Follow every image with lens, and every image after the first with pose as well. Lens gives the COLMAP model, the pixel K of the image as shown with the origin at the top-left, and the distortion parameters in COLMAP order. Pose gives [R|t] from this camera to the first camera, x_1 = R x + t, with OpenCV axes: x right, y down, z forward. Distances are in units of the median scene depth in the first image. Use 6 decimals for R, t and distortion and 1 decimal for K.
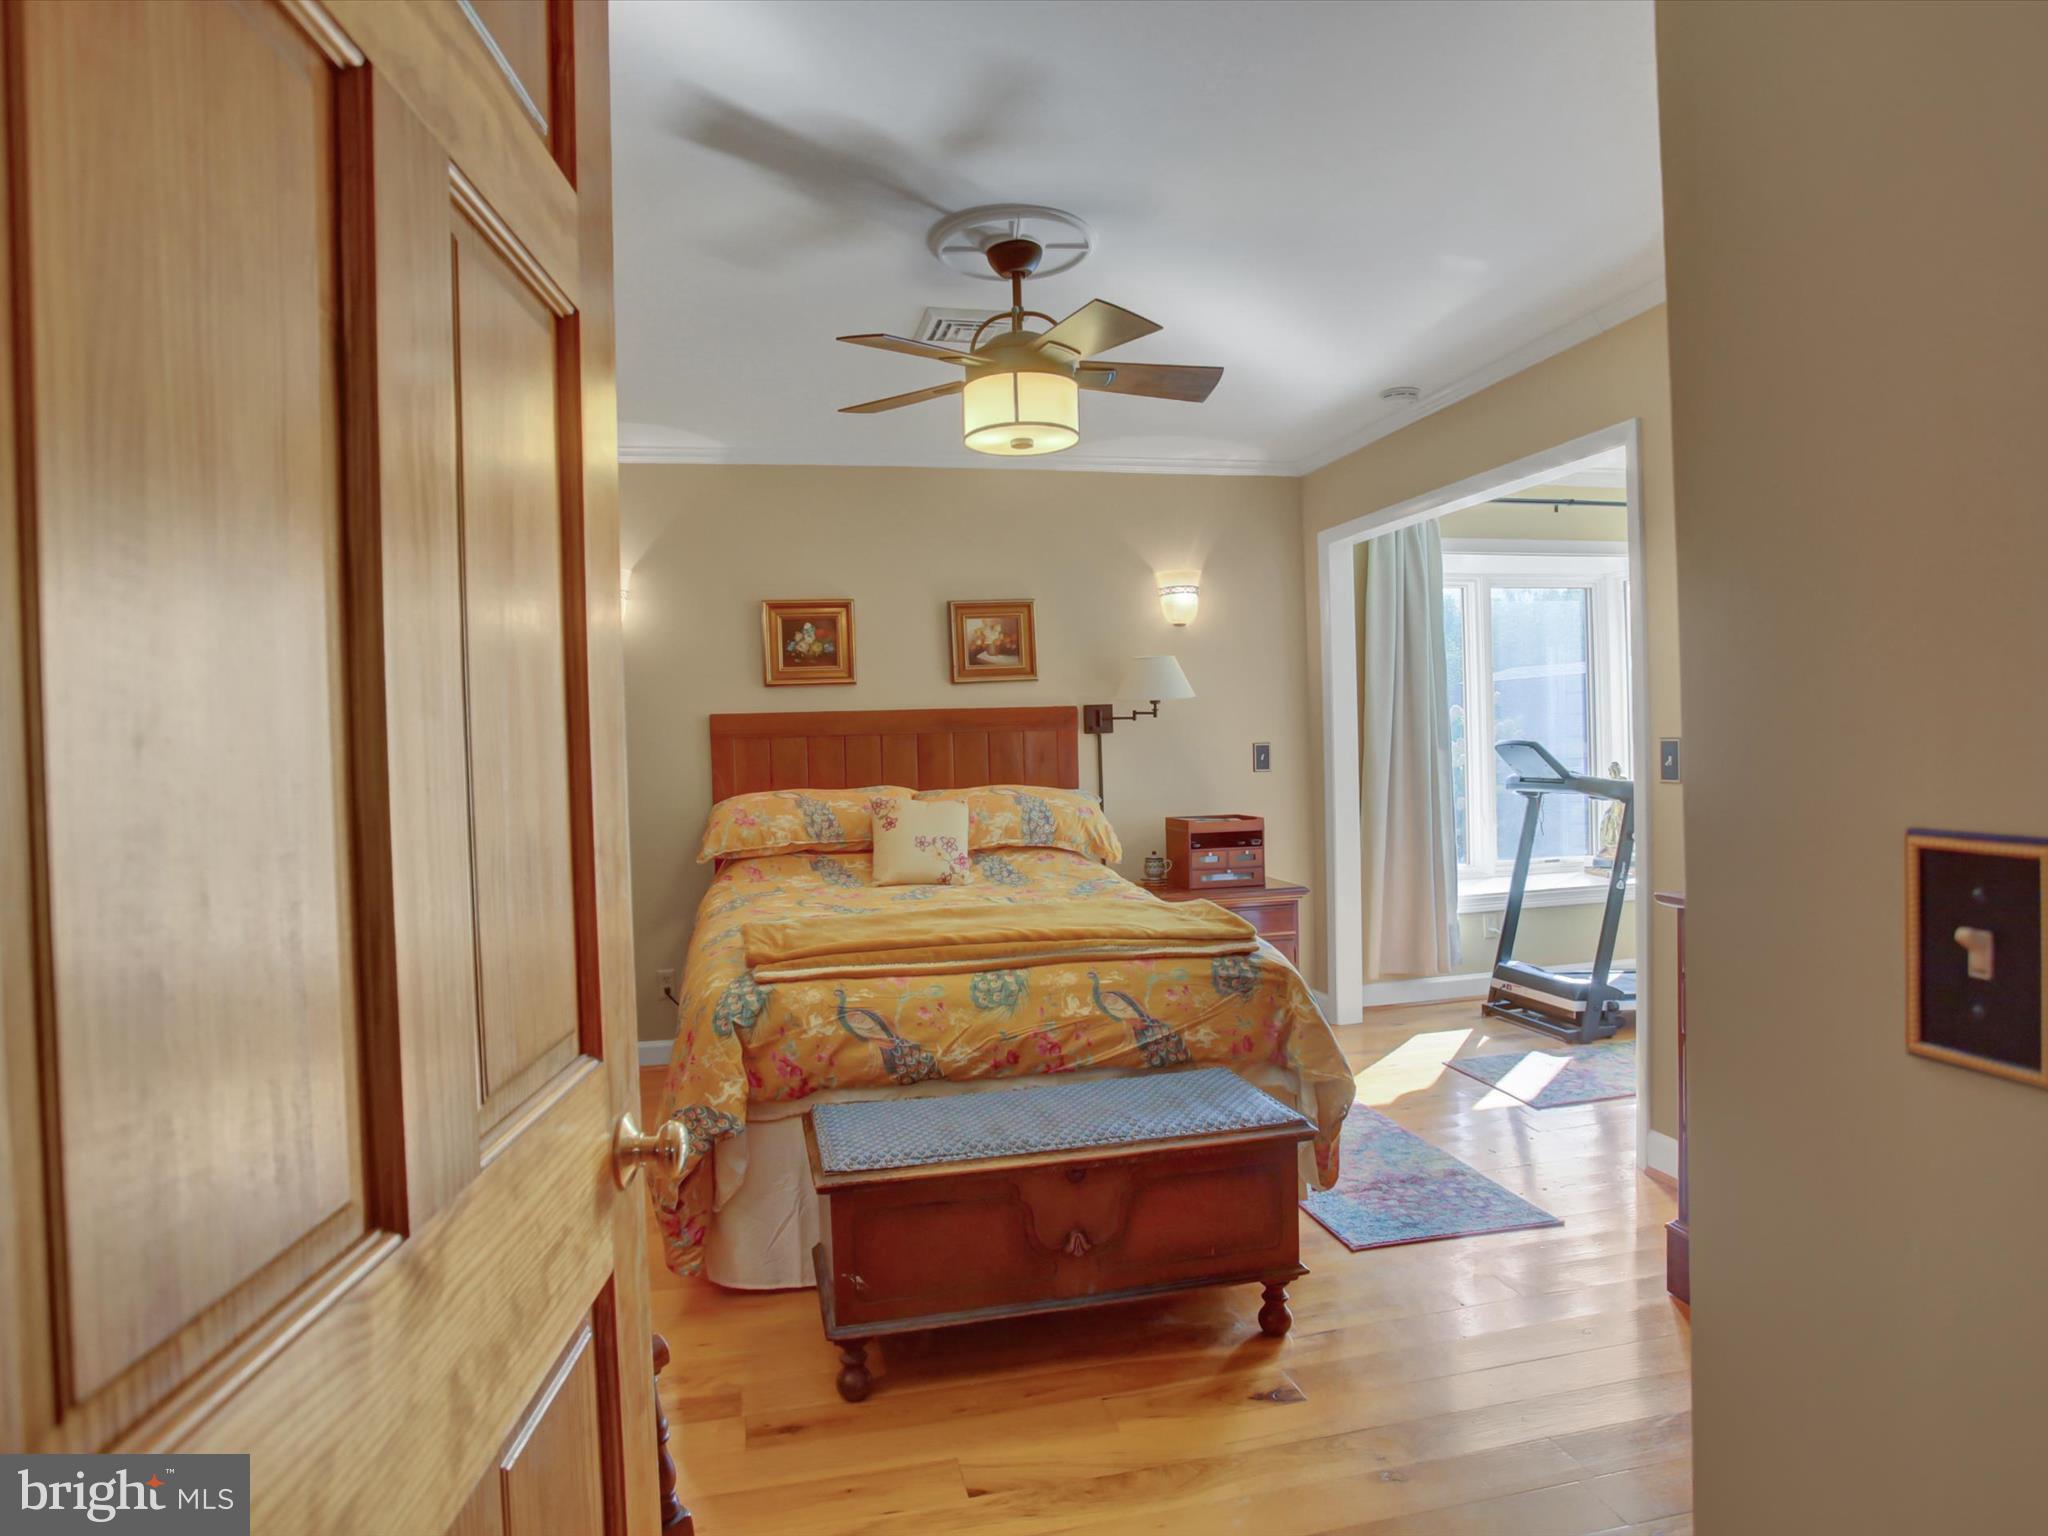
lens RADIAL K [[1198.1, 0, 998.9], [0, 1198.1, 736.7], [0, 0, 1]] dist [-0.082868, 0.050350]
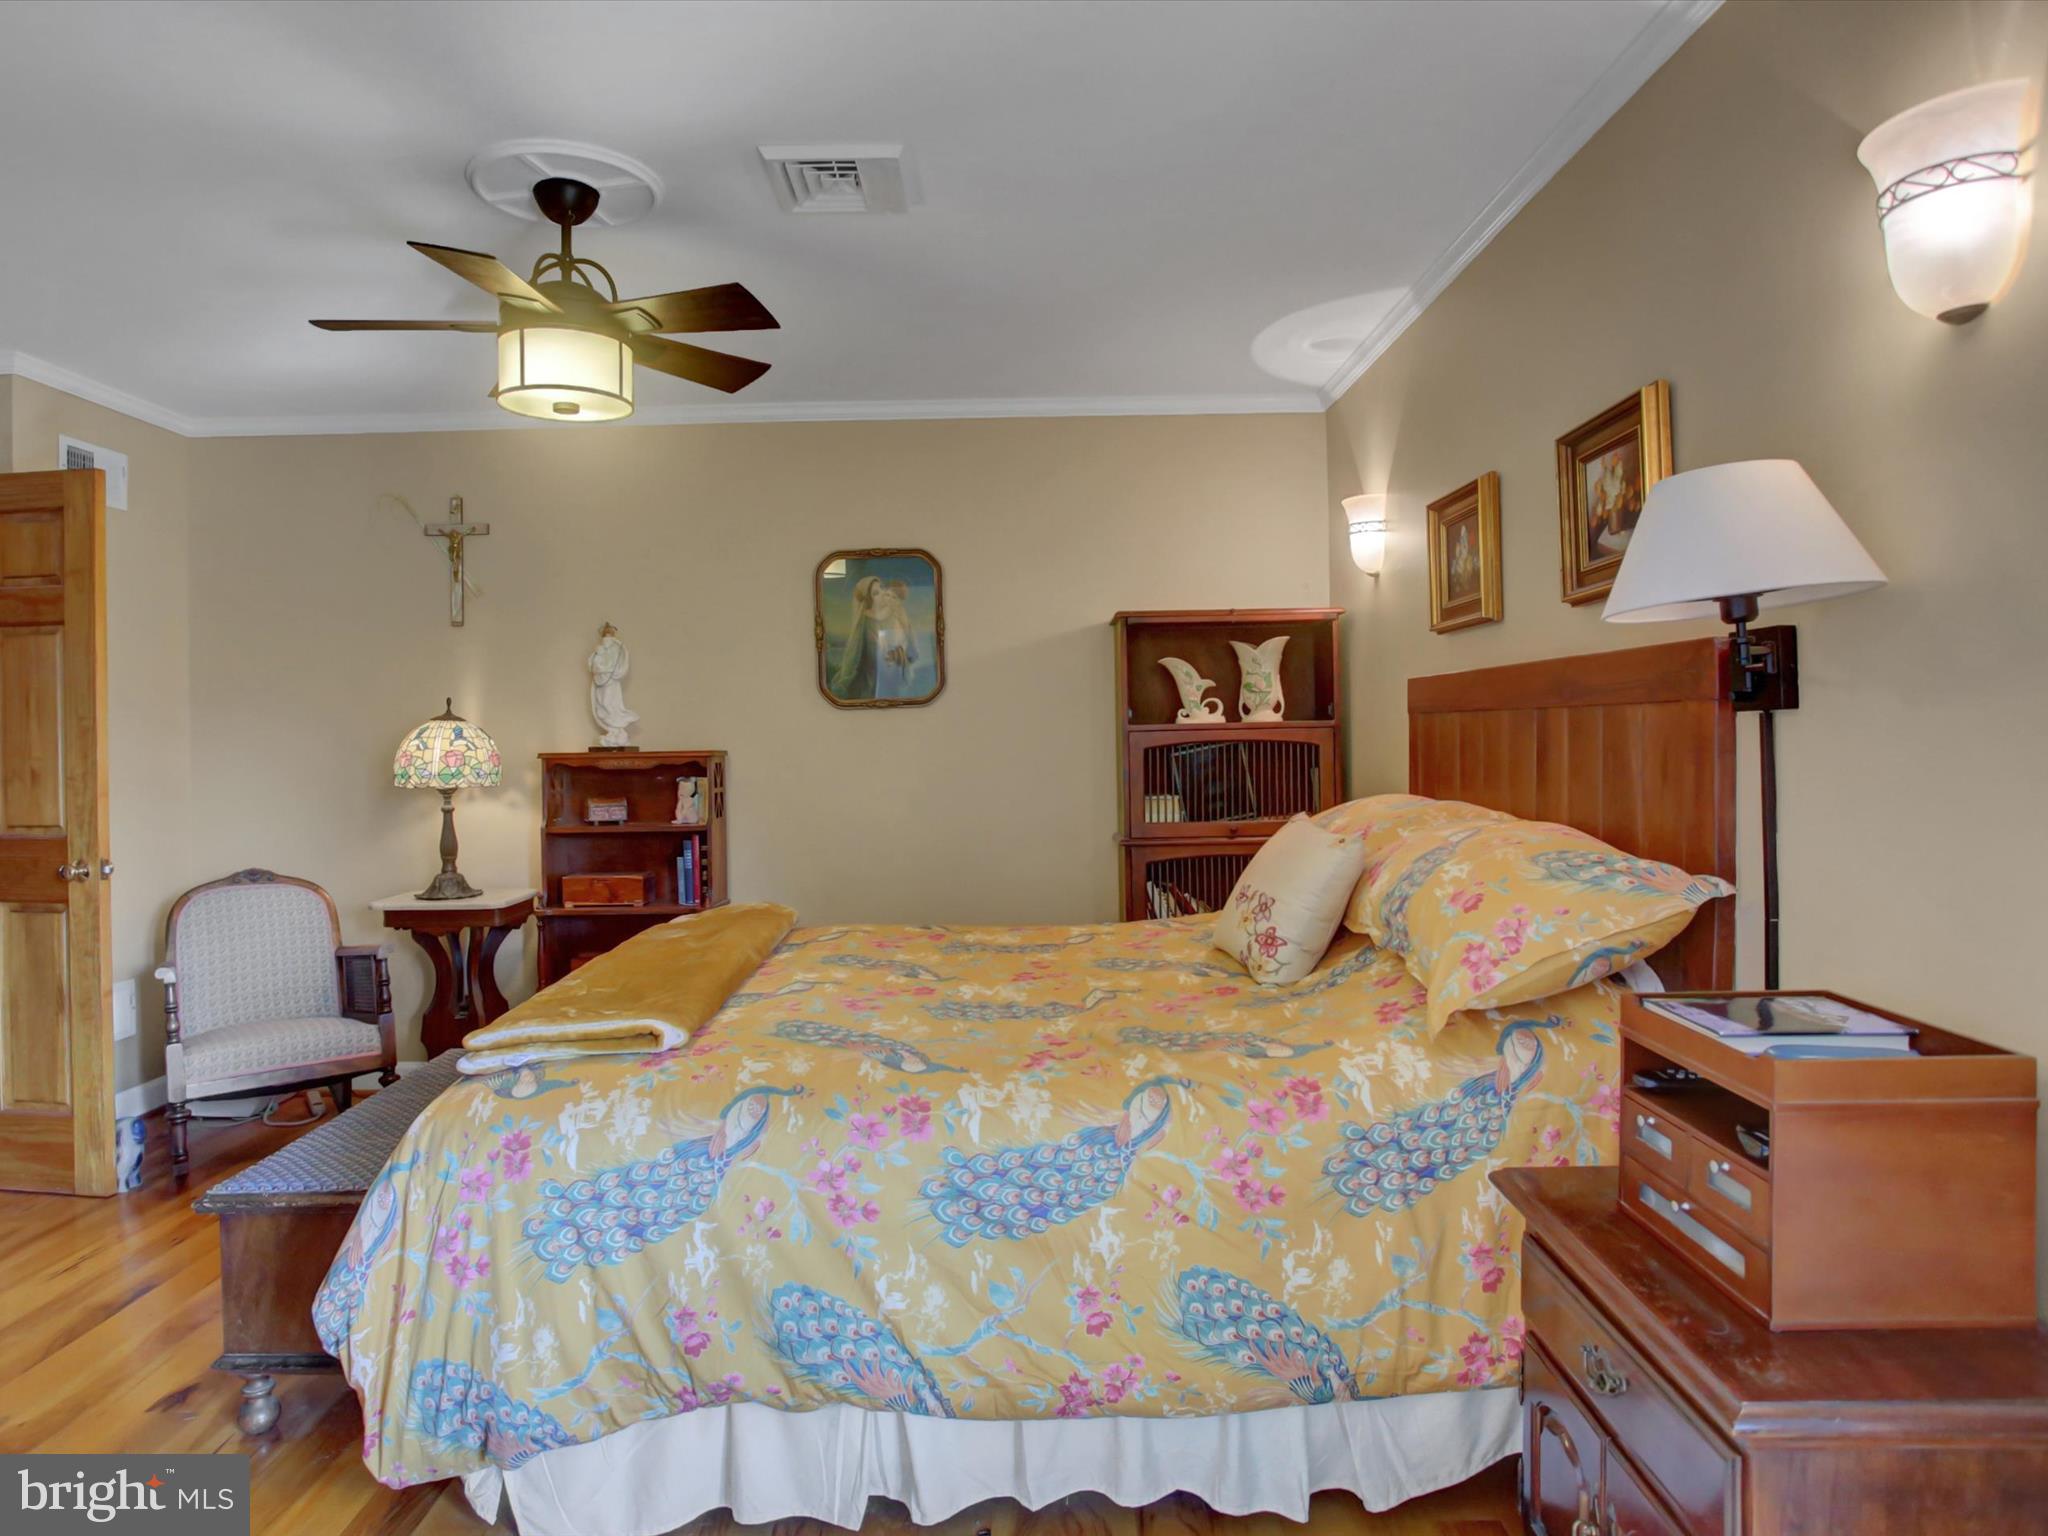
lens RADIAL K [[1198.1, 0, 998.9], [0, 1198.1, 736.7], [0, 0, 1]] dist [-0.082868, 0.050350]
pose [[-0.202982, 0.034548, -0.978573, 0.569647], [0.023930, 0.999254, 0.030315, -0.013223], [0.978890, -0.017263, -0.203657, 1.047490]]
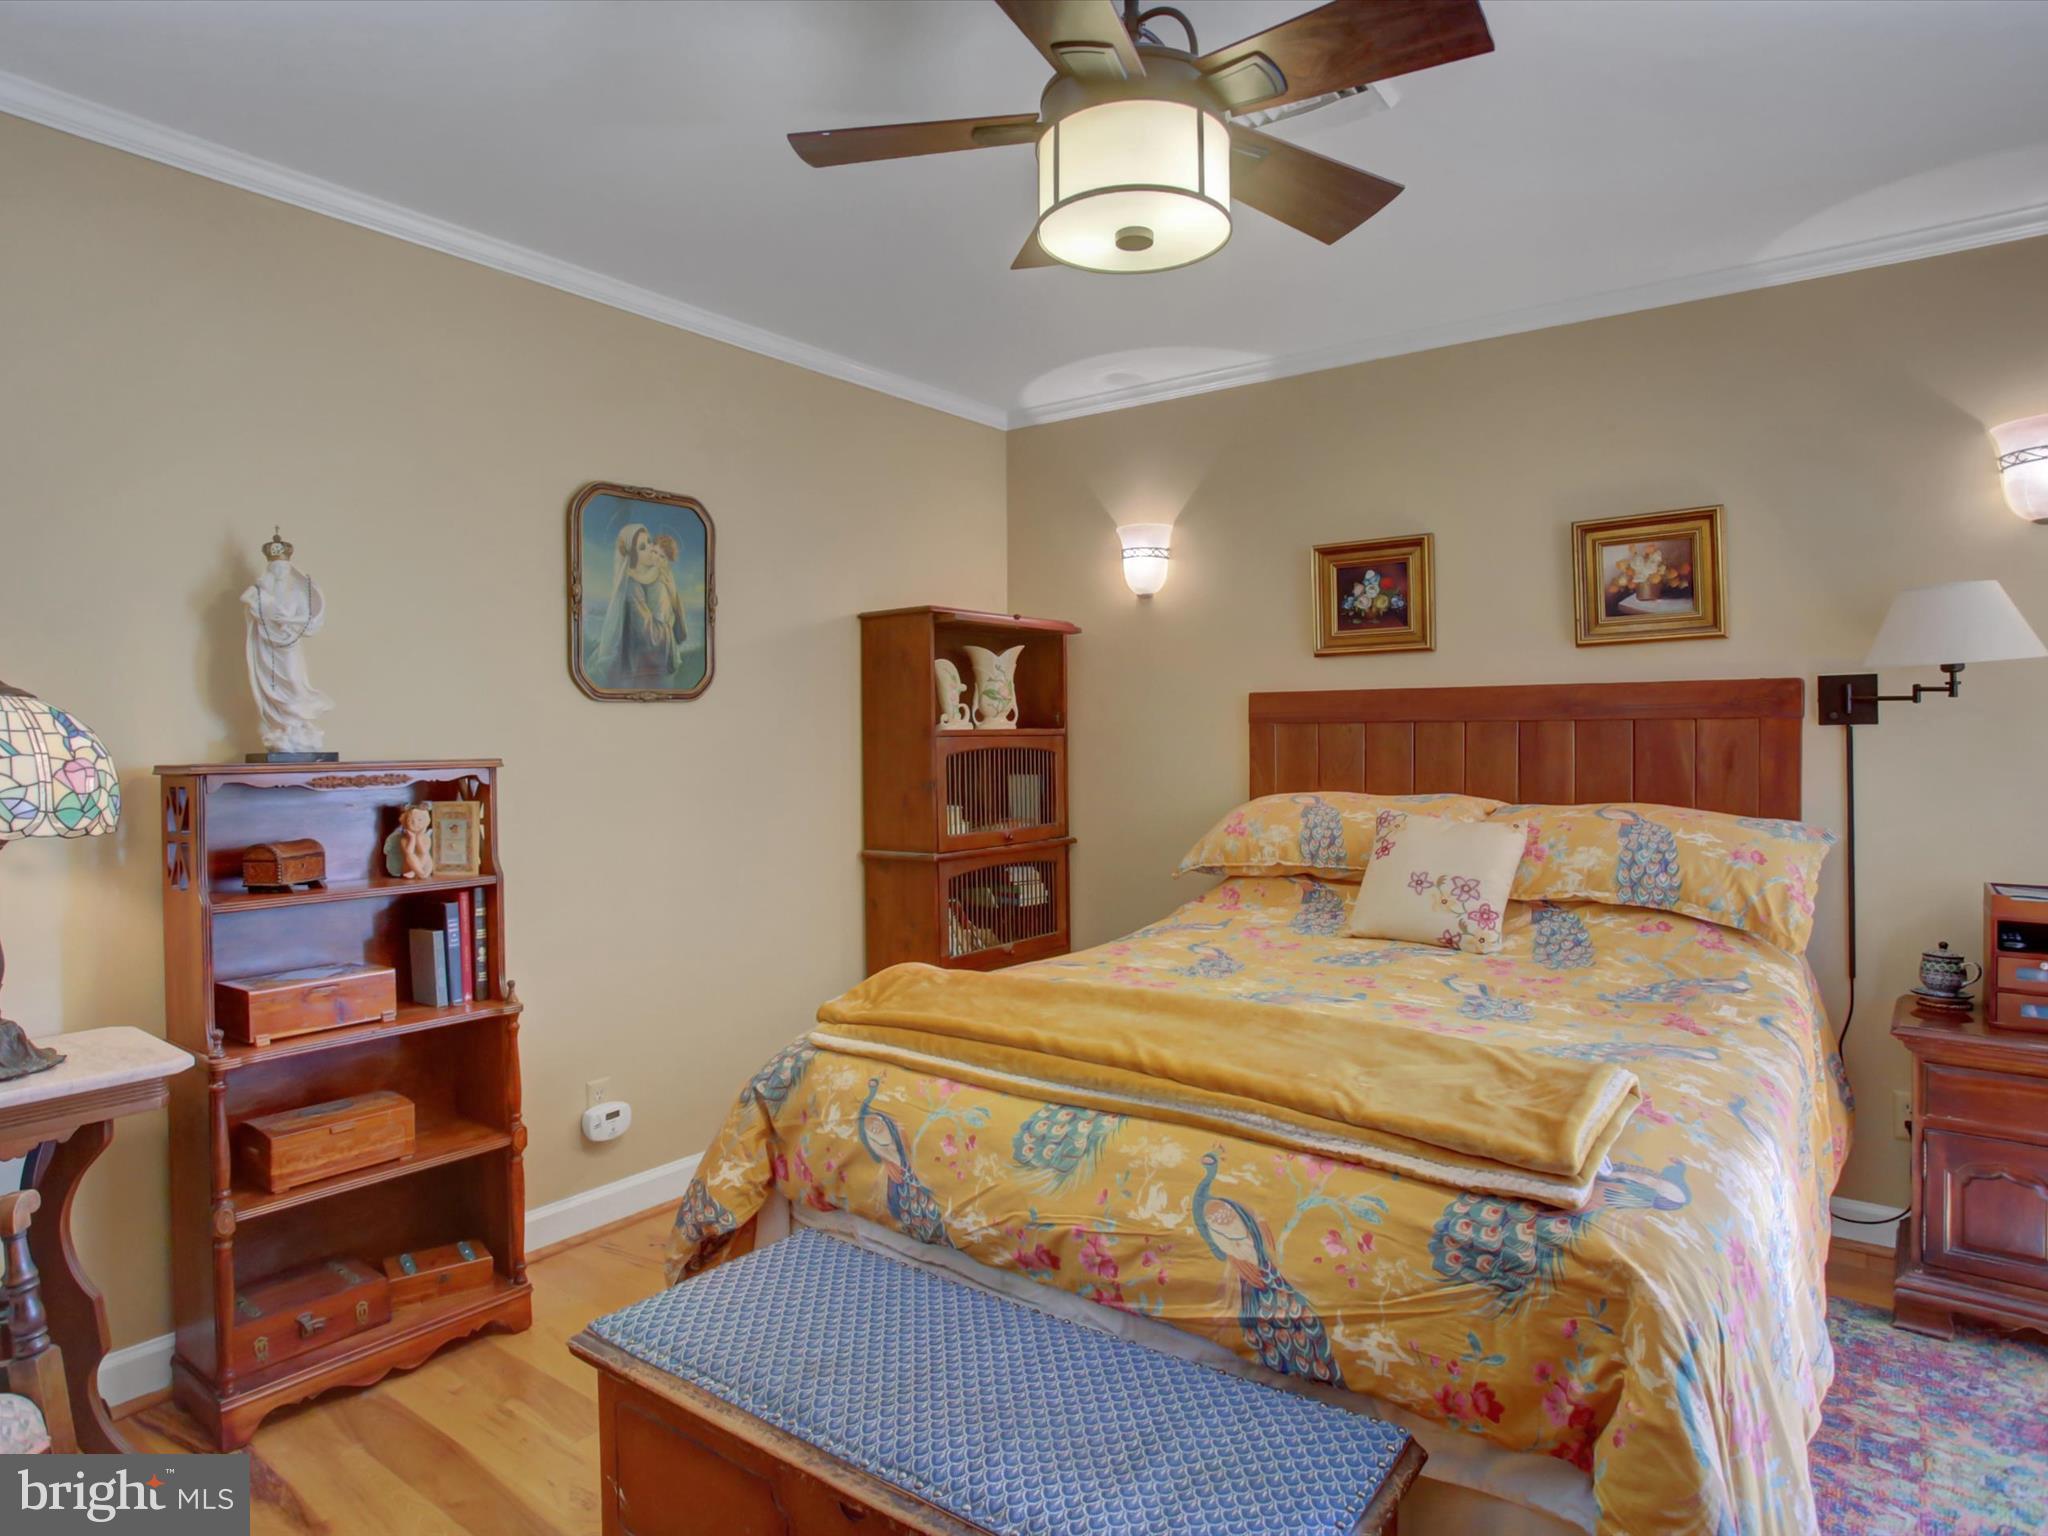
lens RADIAL K [[1198.1, 0, 998.9], [0, 1198.1, 736.7], [0, 0, 1]] dist [-0.082868, 0.050350]
pose [[0.649010, 0.024380, -0.760389, 0.301614], [-0.011037, 0.999683, 0.022631, -0.006406], [0.760700, -0.006295, 0.649073, 0.399184]]
